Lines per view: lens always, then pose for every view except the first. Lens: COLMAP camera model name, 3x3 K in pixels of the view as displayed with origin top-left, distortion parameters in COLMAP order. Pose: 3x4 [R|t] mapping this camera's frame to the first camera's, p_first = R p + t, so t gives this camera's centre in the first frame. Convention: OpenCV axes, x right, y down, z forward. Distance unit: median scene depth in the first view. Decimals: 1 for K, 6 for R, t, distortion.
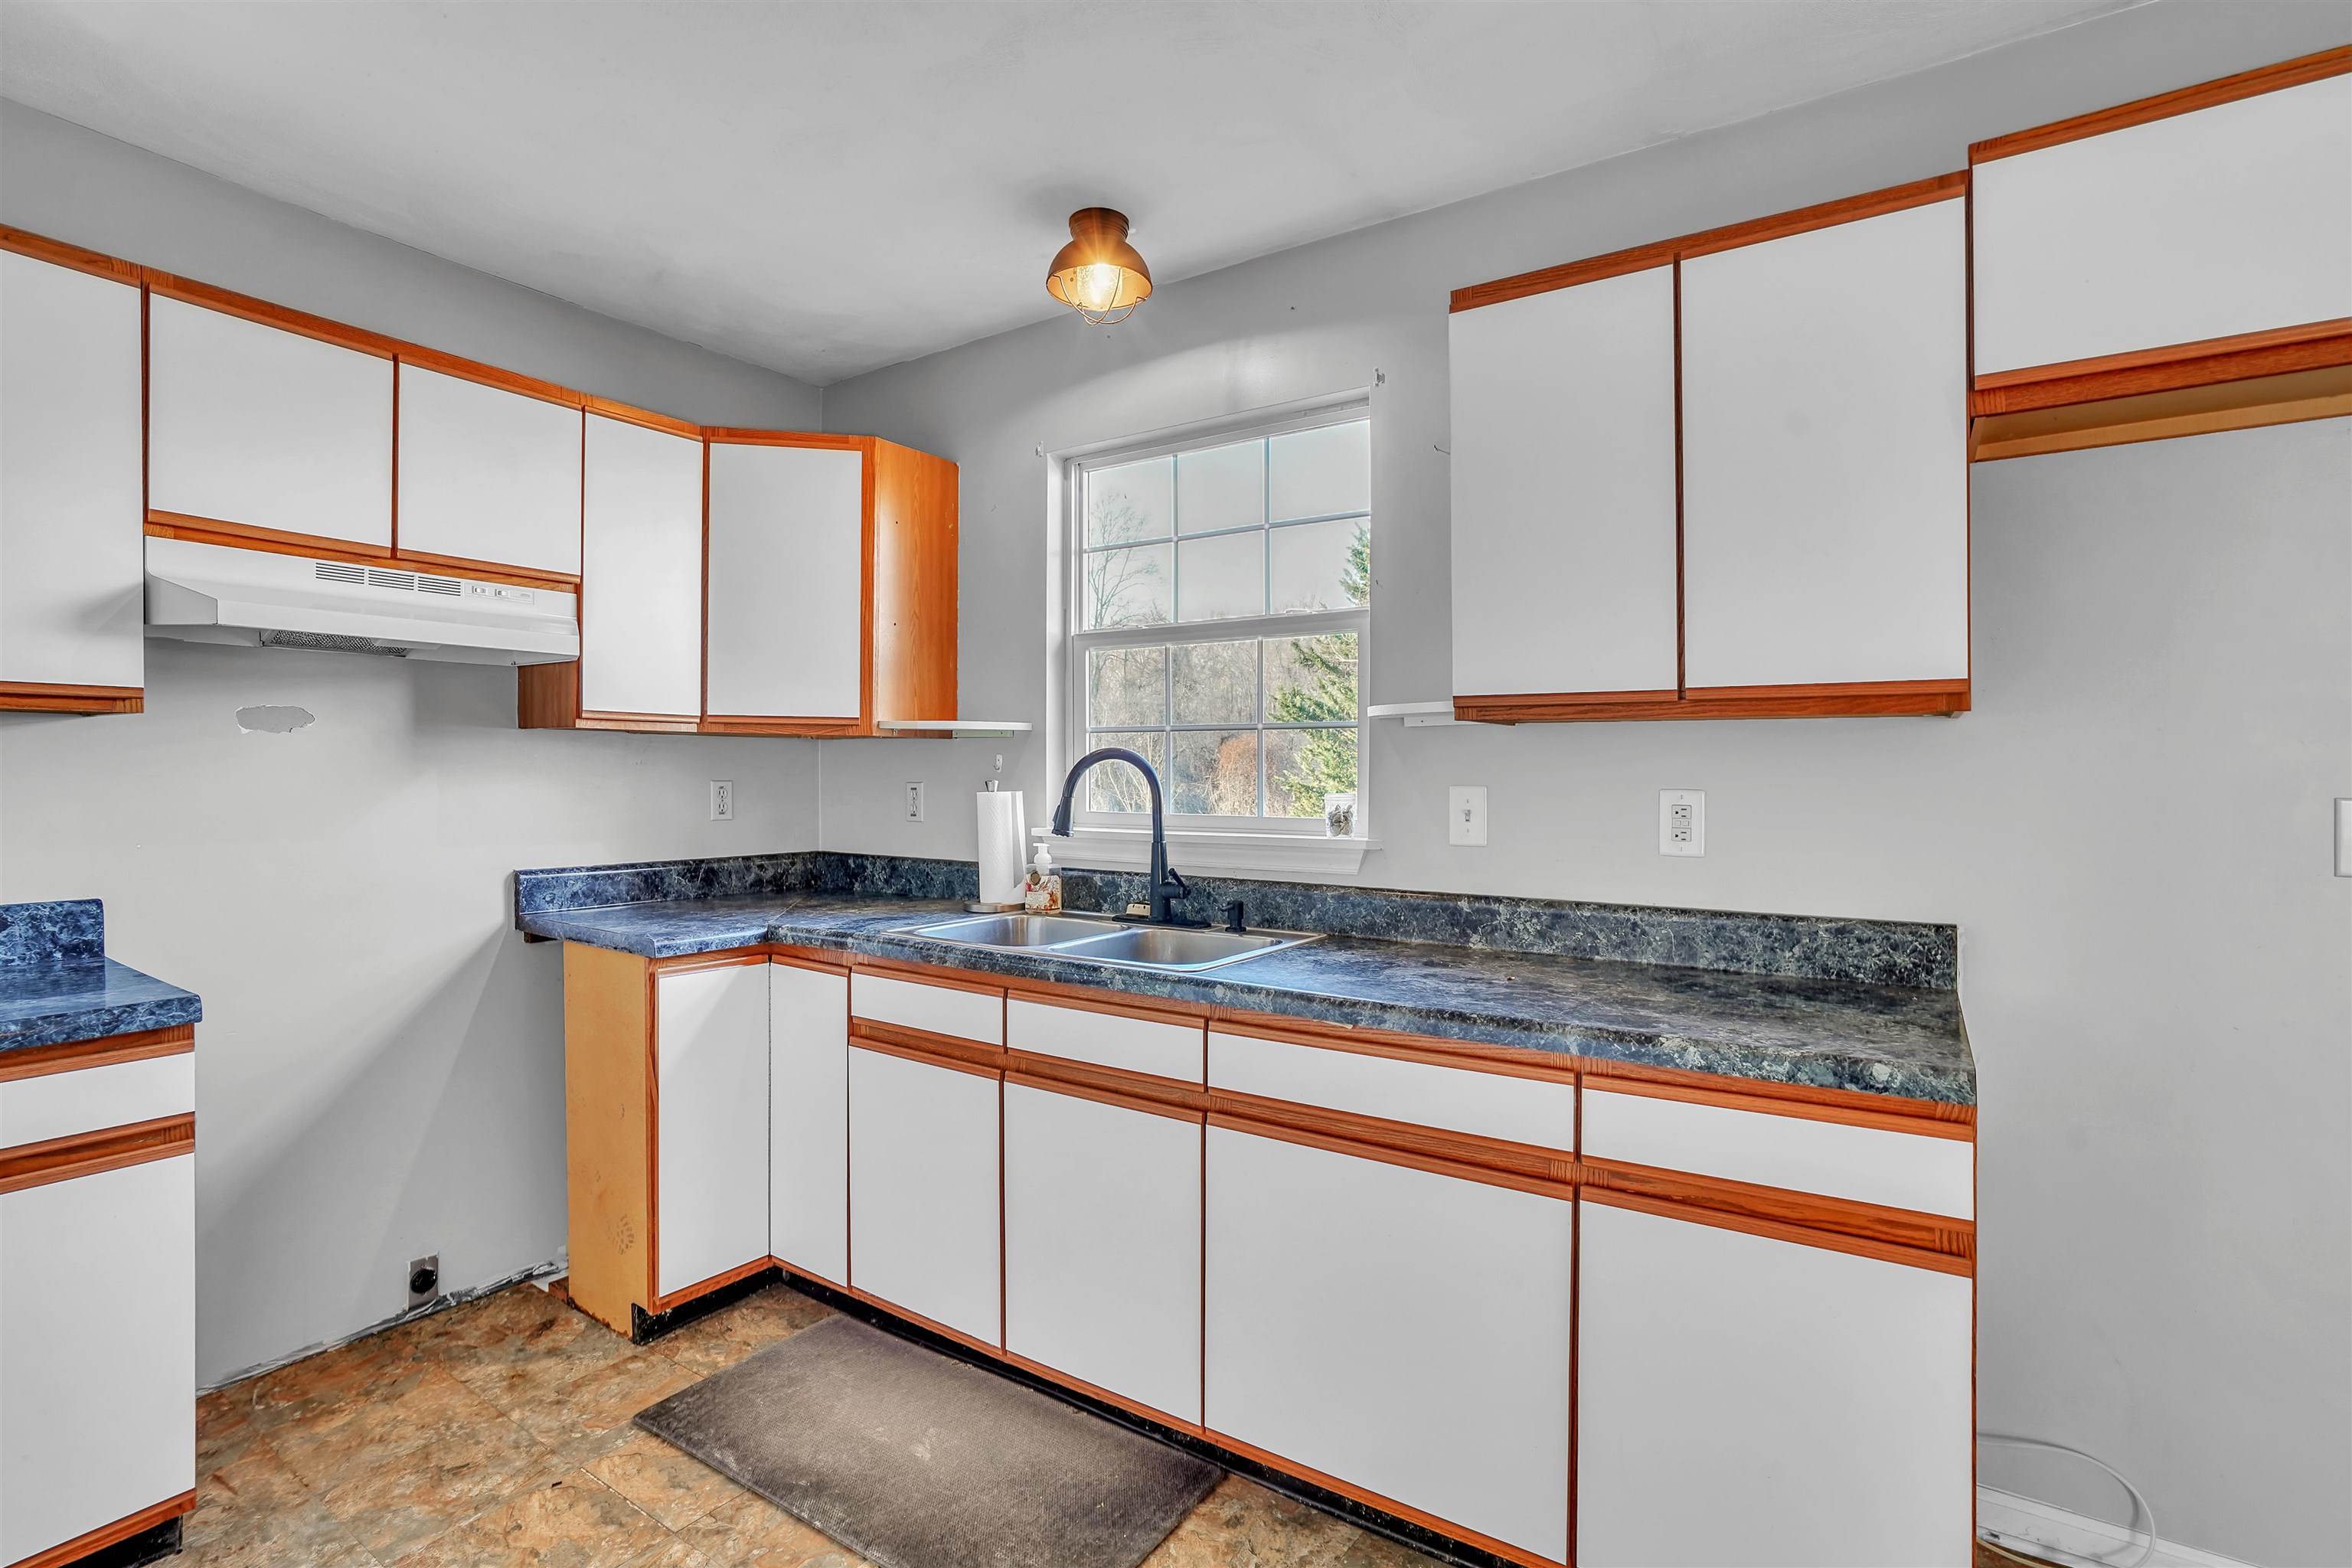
lens RADIAL K [[1104.3, 0, 1167.2], [0, 1104.3, 791.4], [0, 0, 1]] dist [-0.058870, 0.025045]
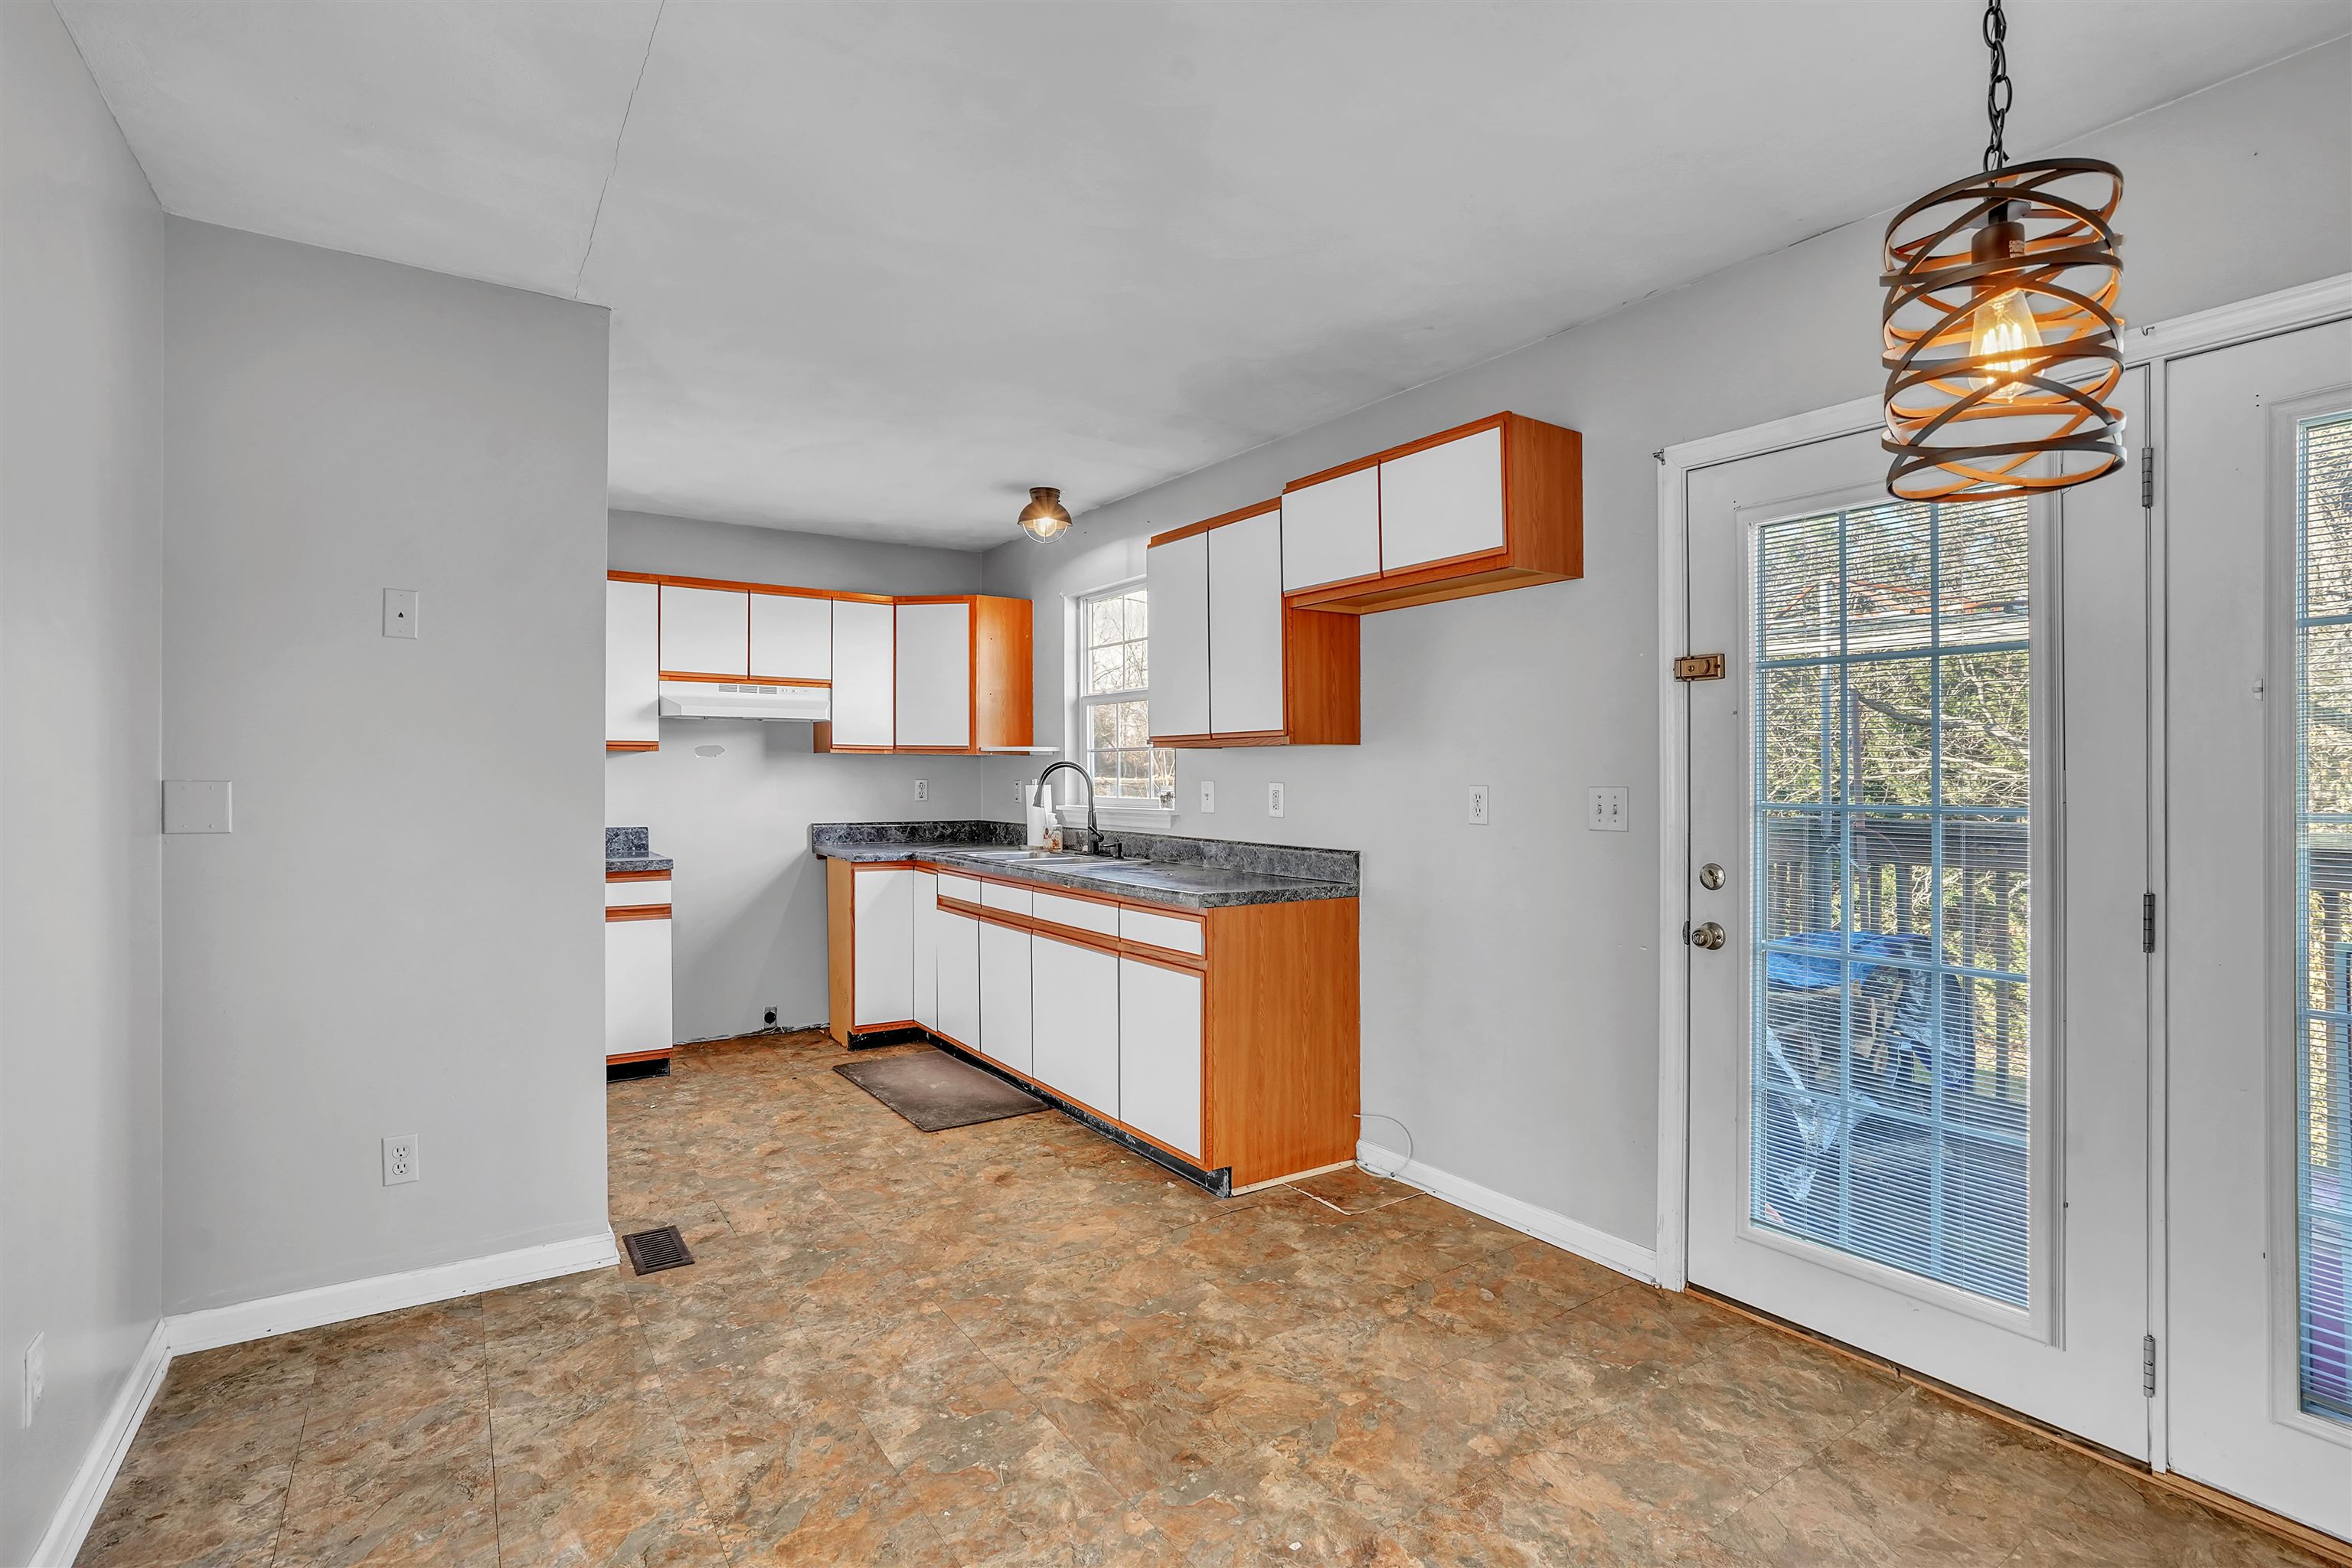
lens RADIAL K [[1122.9, 0, 1159.1], [0, 1122.9, 767.5], [0, 0, 1]] dist [-0.057805, 0.024341]
pose [[0.927839, -0.004616, -0.372951, 0.934720], [-0.004597, 0.999706, -0.023810, 0.018286], [0.372951, 0.023806, 0.927545, -0.827734]]
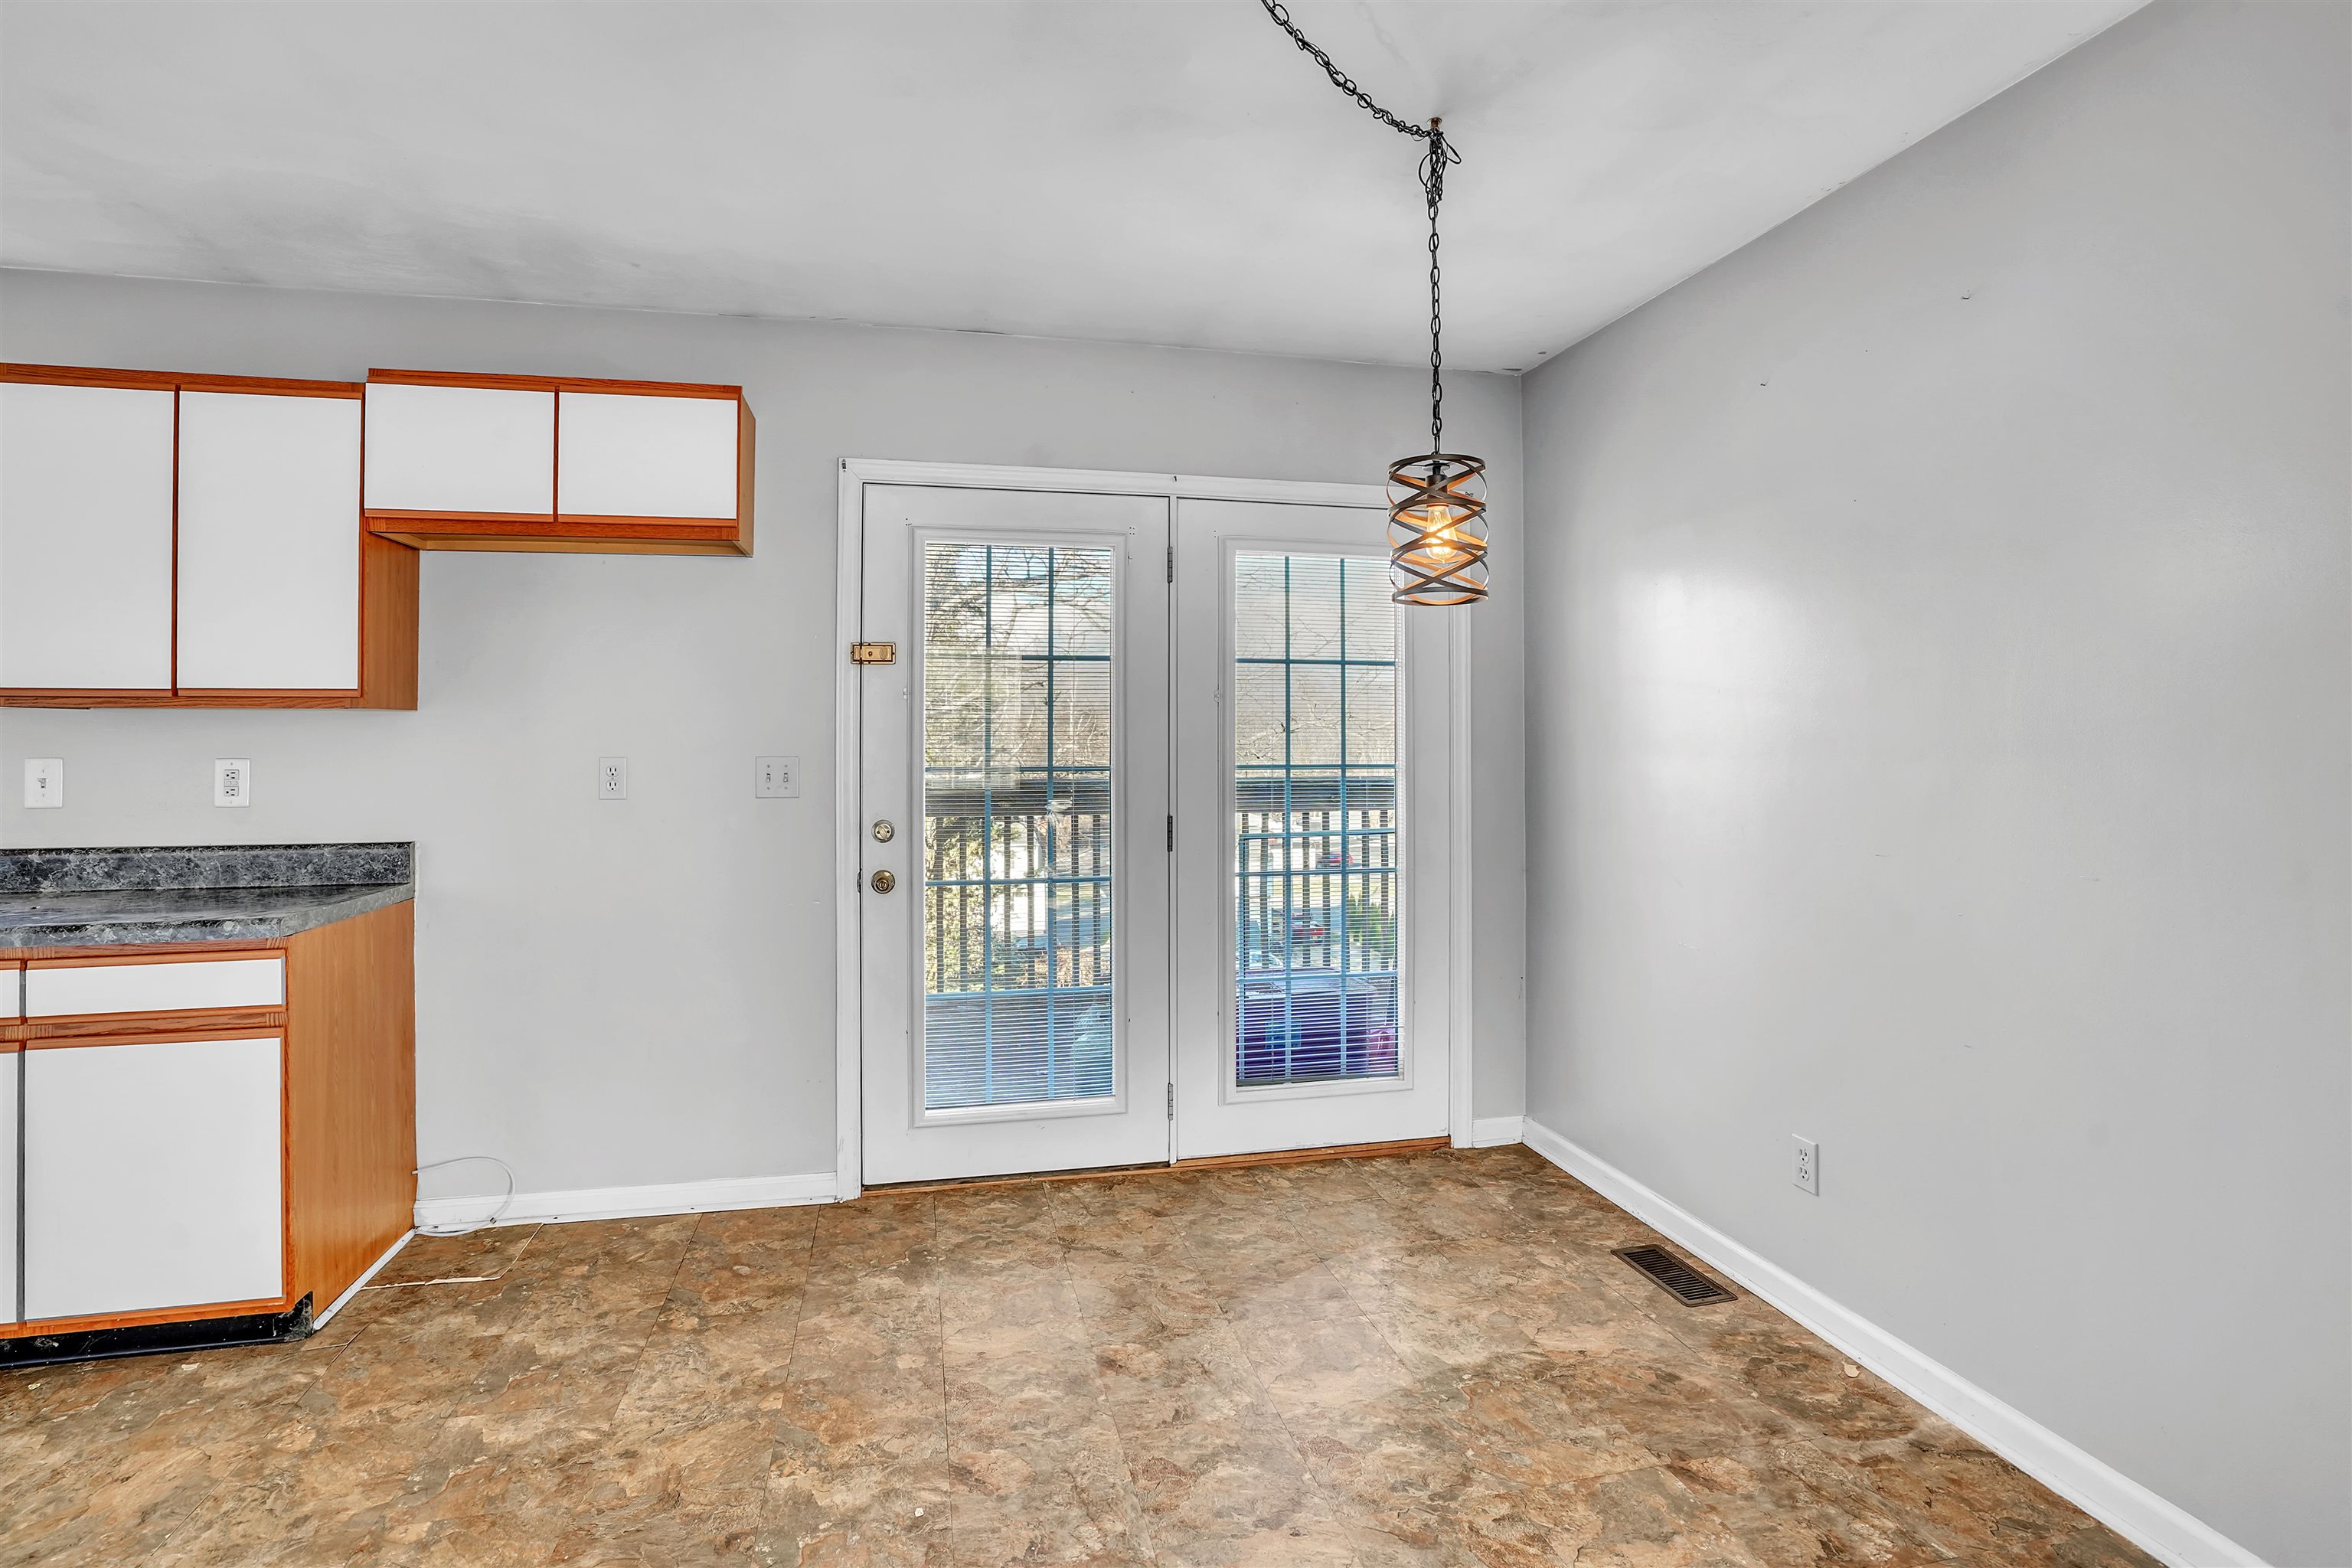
lens RADIAL K [[1128.9, 0, 1181.8], [0, 1128.9, 711.2], [0, 0, 1]] dist [-0.048291, 0.016543]
pose [[0.678038, 0.012424, 0.734922, 0.244934], [0.018868, 0.999234, -0.034299, 0.008237], [-0.734785, 0.037122, 0.677283, -0.749317]]
